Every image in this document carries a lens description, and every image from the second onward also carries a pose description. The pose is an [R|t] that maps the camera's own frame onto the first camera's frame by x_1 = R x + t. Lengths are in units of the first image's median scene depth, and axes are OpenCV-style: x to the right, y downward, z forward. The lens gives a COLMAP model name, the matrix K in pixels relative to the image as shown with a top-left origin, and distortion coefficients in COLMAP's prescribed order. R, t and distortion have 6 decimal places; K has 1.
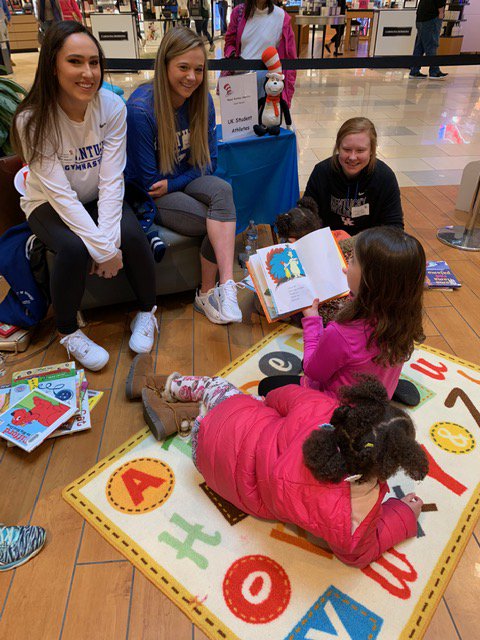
lens RADIAL K [[497.0, 0, 240.0], [0, 497.0, 320.0], [0, 0, 1]] dist [0.051666, 0.001448]
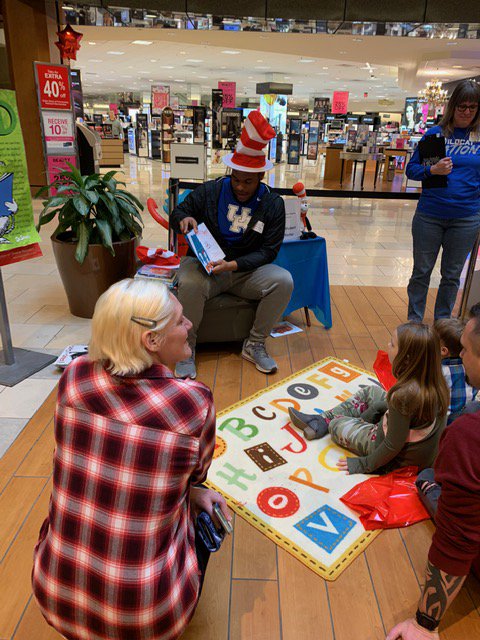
lens RADIAL K [[491.1, 0, 240.0], [0, 491.1, 320.0], [0, 0, 1]] dist [0.229655, -0.000040]
pose [[0.993834, 0.081085, -0.075619, -0.001751], [-0.094720, 0.975423, -0.198945, 0.045918], [0.057629, 0.204881, 0.977089, -0.102995]]
